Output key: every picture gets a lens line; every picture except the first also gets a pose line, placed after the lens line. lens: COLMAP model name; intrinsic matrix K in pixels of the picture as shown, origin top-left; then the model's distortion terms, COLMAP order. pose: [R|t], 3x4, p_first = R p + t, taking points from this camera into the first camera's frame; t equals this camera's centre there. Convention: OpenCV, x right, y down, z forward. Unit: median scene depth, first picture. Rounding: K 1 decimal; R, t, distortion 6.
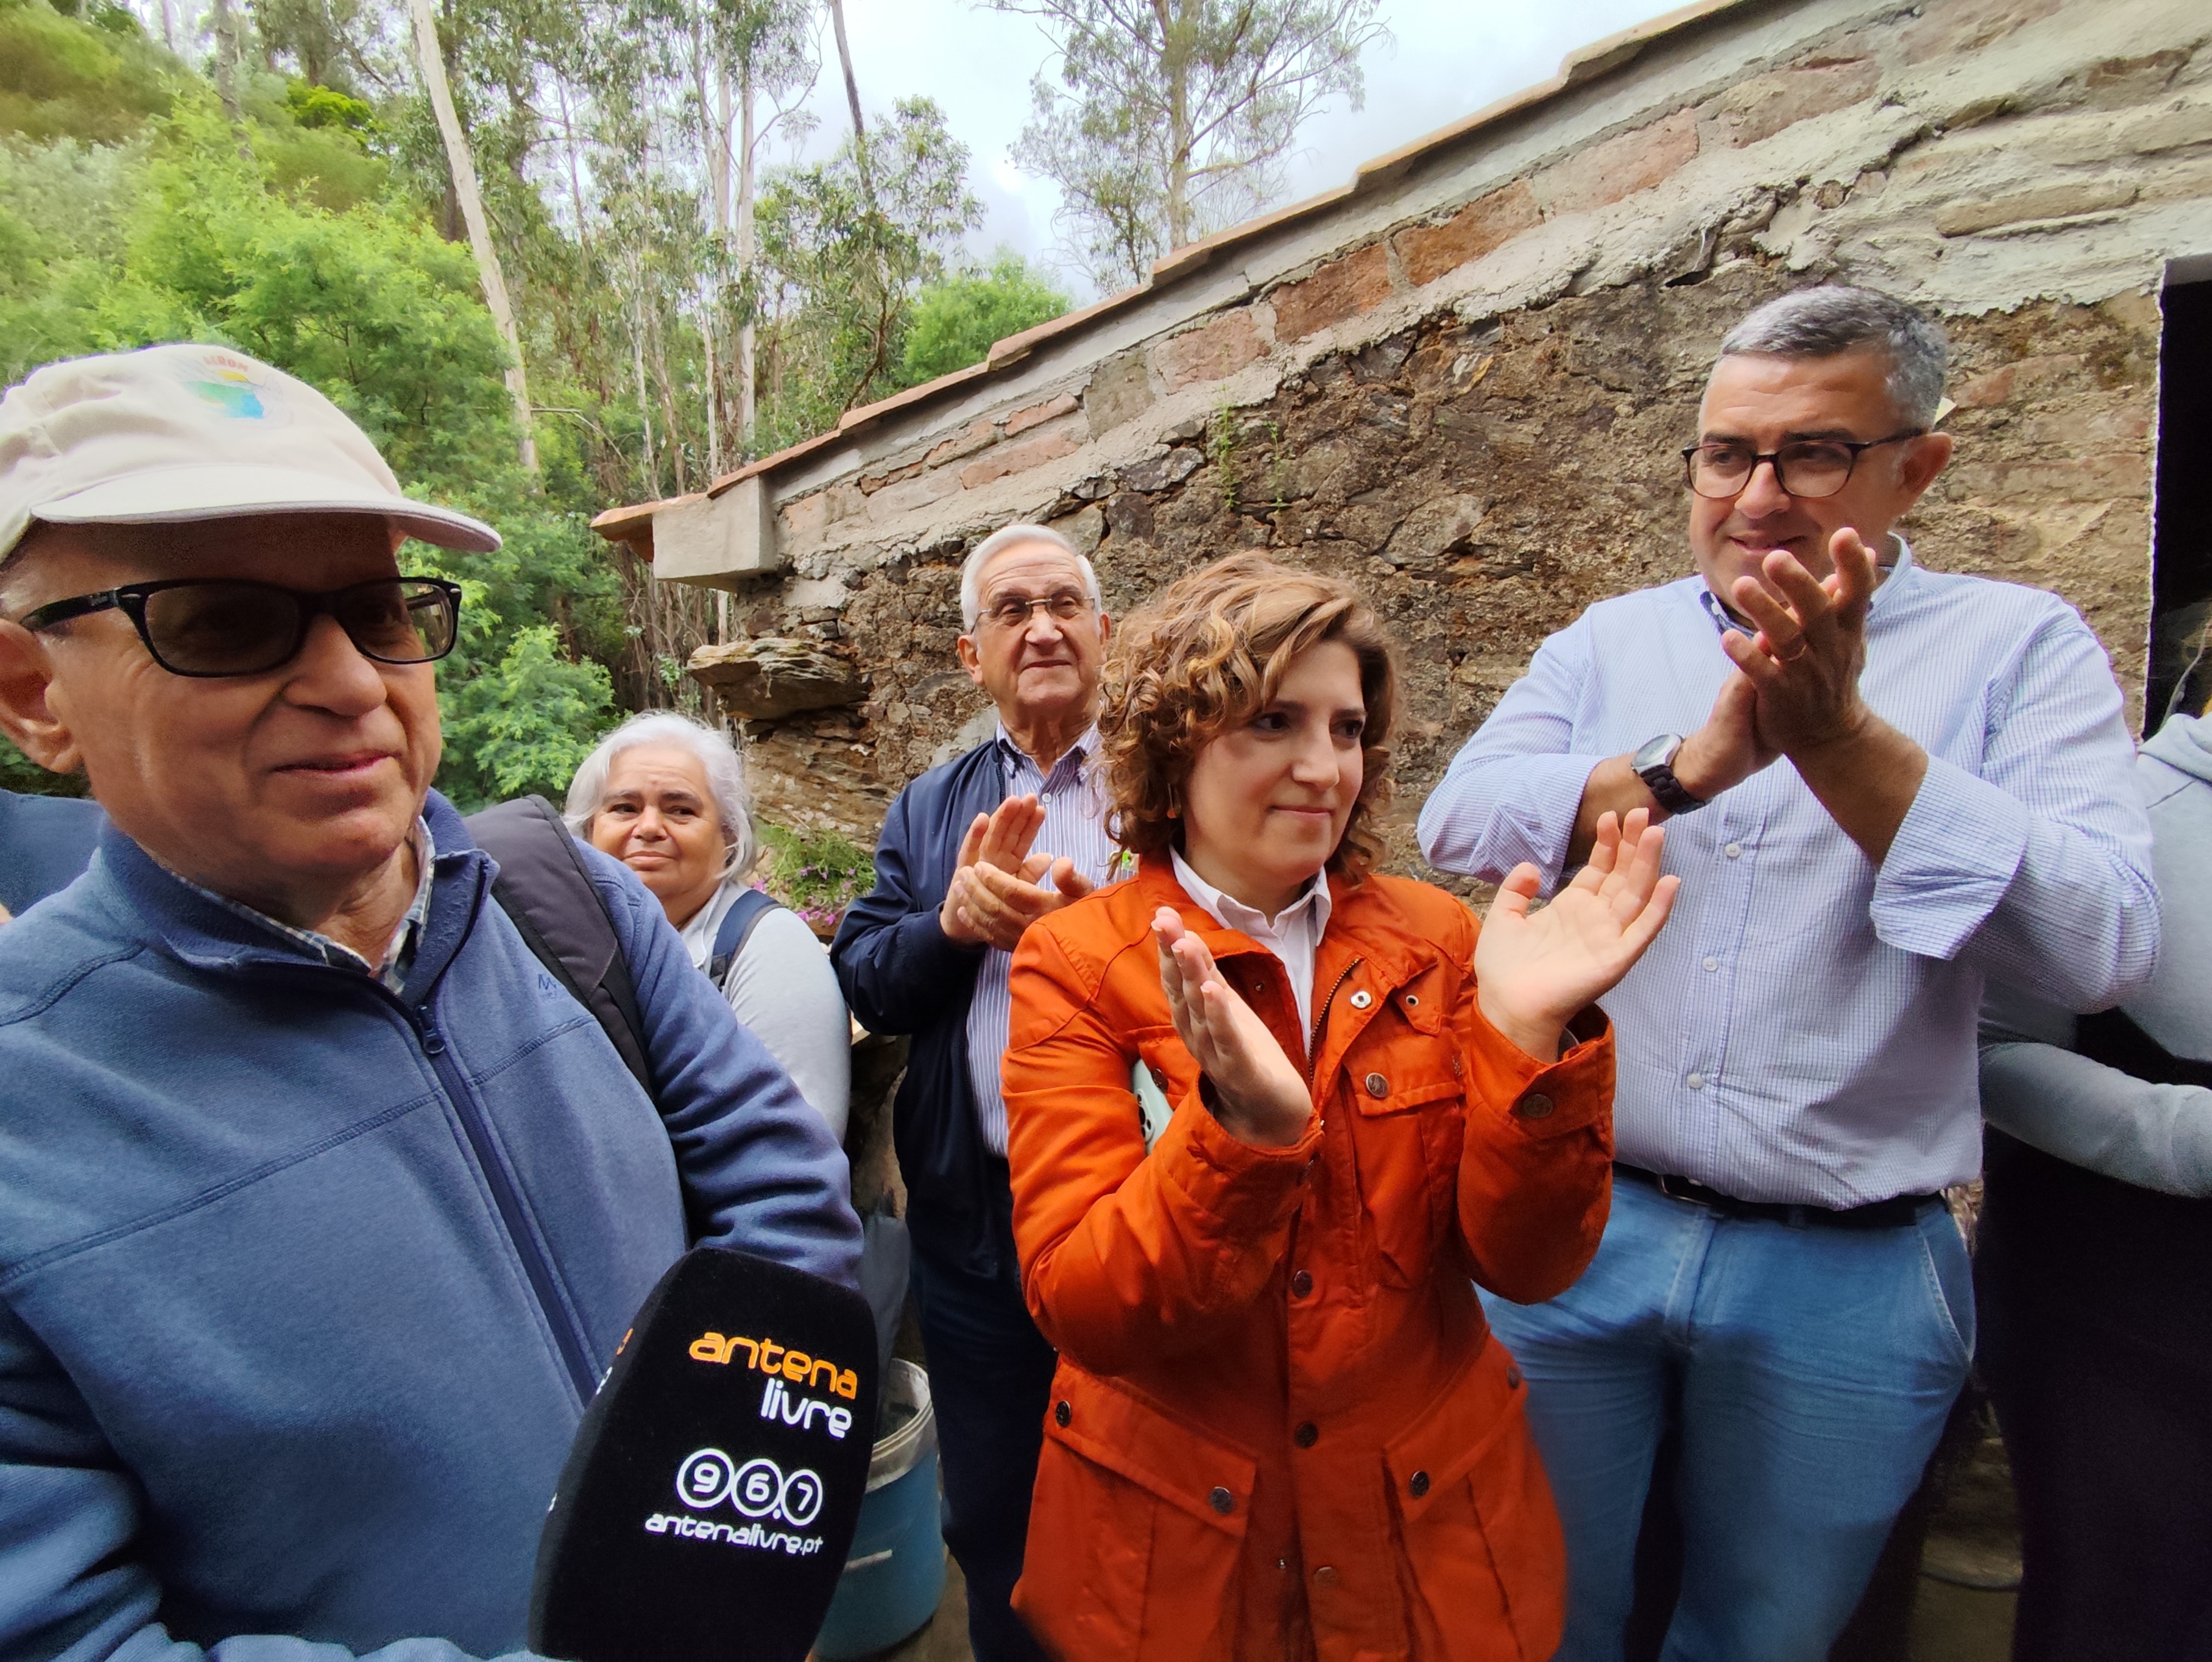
lens RADIAL K [[1028.6, 0, 1088.0], [0, 1028.6, 826.0], [0, 0, 1]] dist [-0.010572, -0.008947]
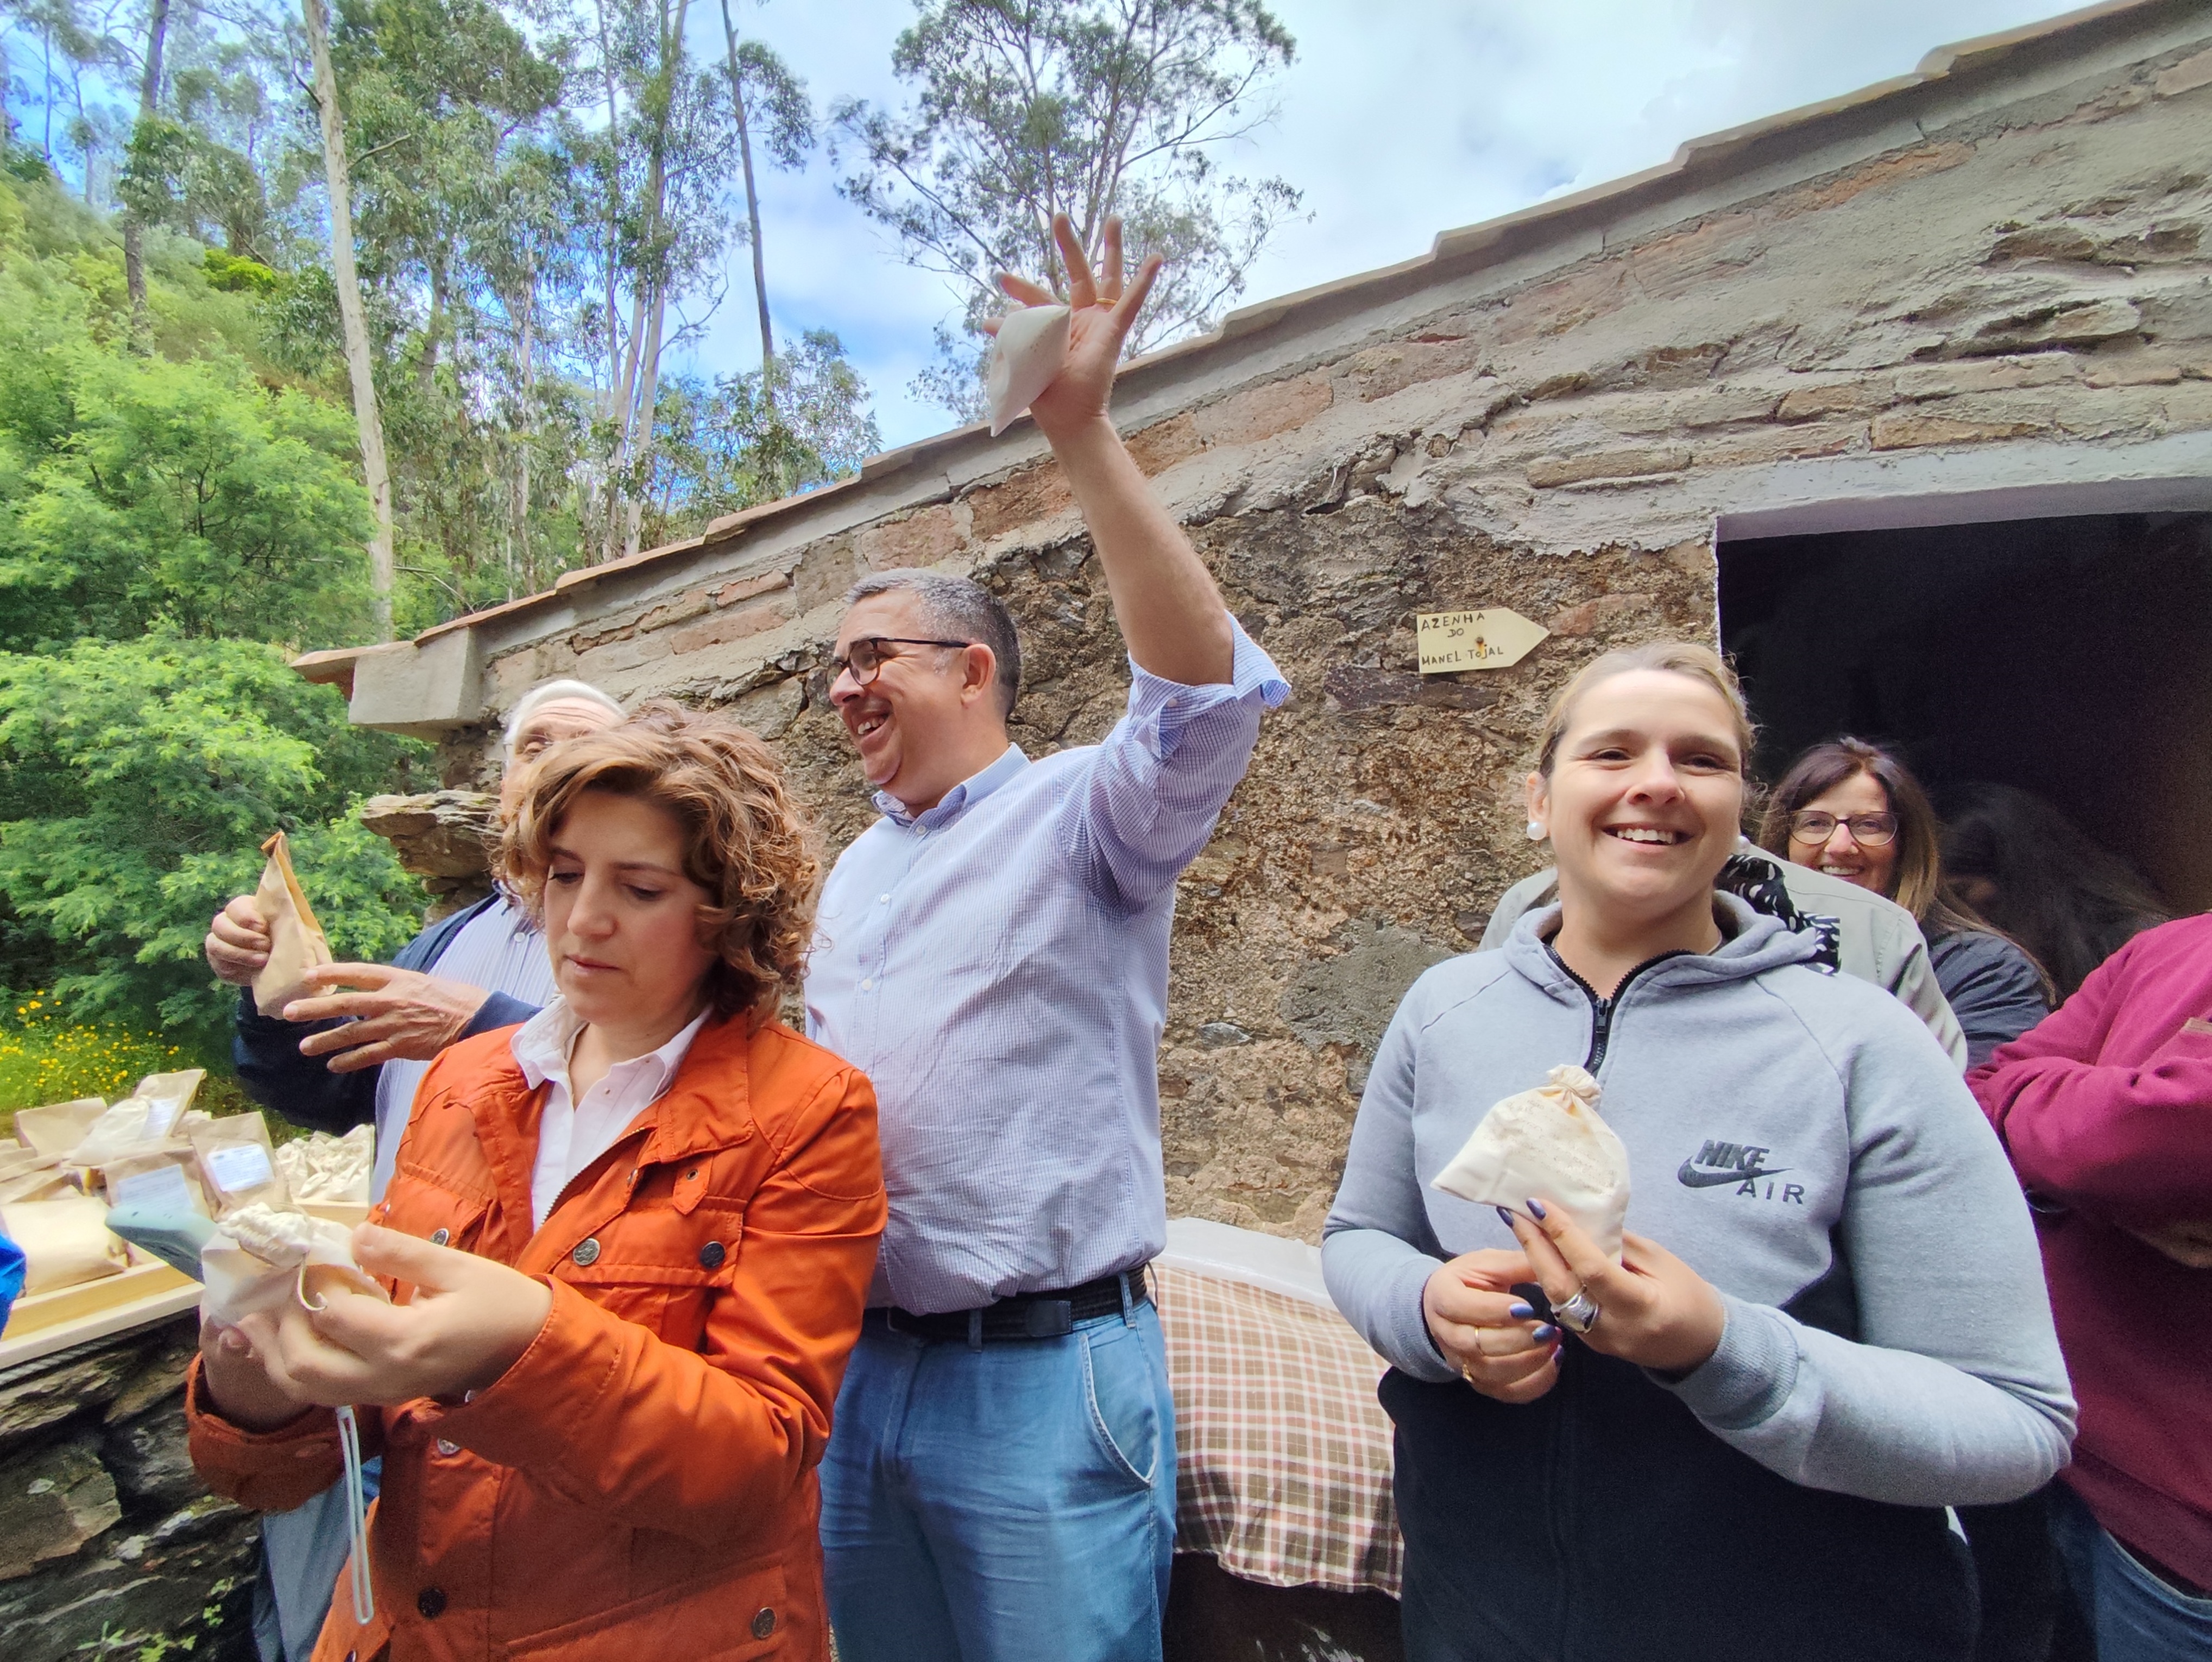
lens RADIAL K [[1028.6, 0, 1088.0], [0, 1028.6, 826.0], [0, 0, 1]] dist [-0.010572, -0.008947]
pose [[0.991716, 0.056664, 0.115274, 0.218982], [-0.033756, 0.980863, -0.191749, 0.012841], [-0.123933, 0.186269, 0.974651, 0.024059]]
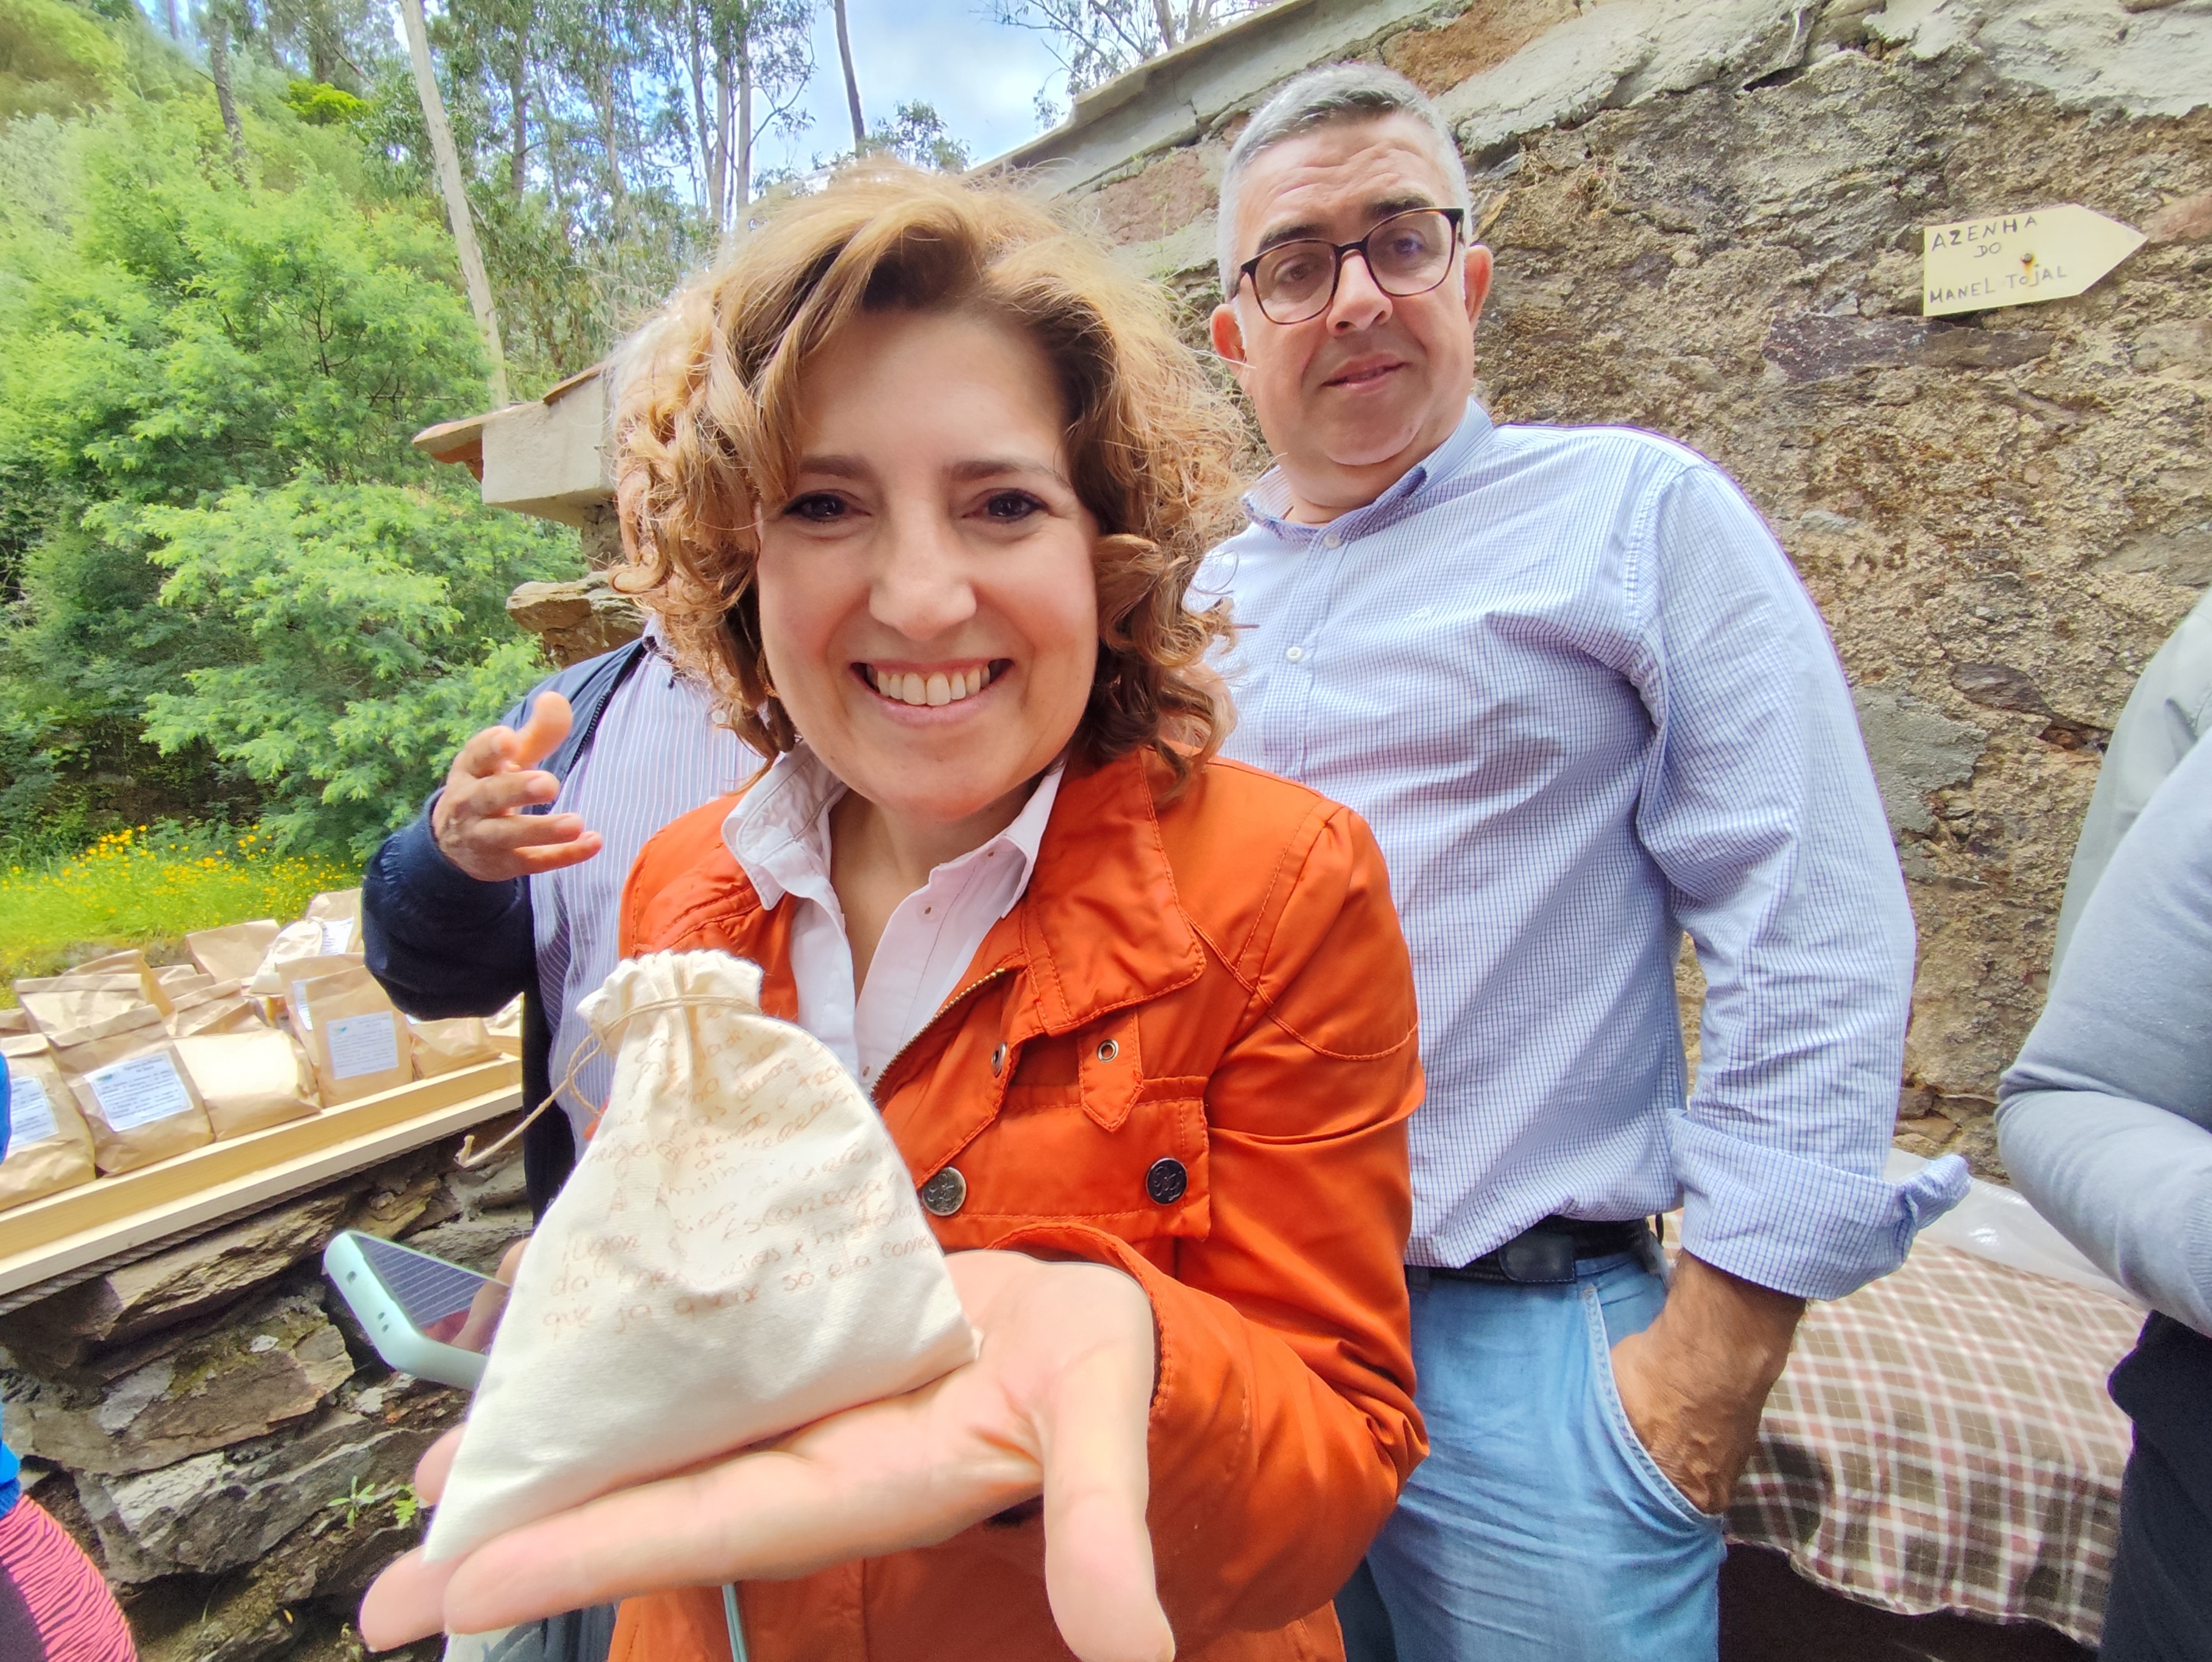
lens RADIAL K [[1013.9, 0, 1095.7], [0, 1013.9, 832.8], [0, 0, 1]] dist [0.001594, -0.012178]
pose [[0.999472, 0.029135, 0.014356, 0.094745], [-0.028811, 0.999337, -0.022281, 0.039770], [-0.014996, 0.021856, 0.999649, 0.272691]]
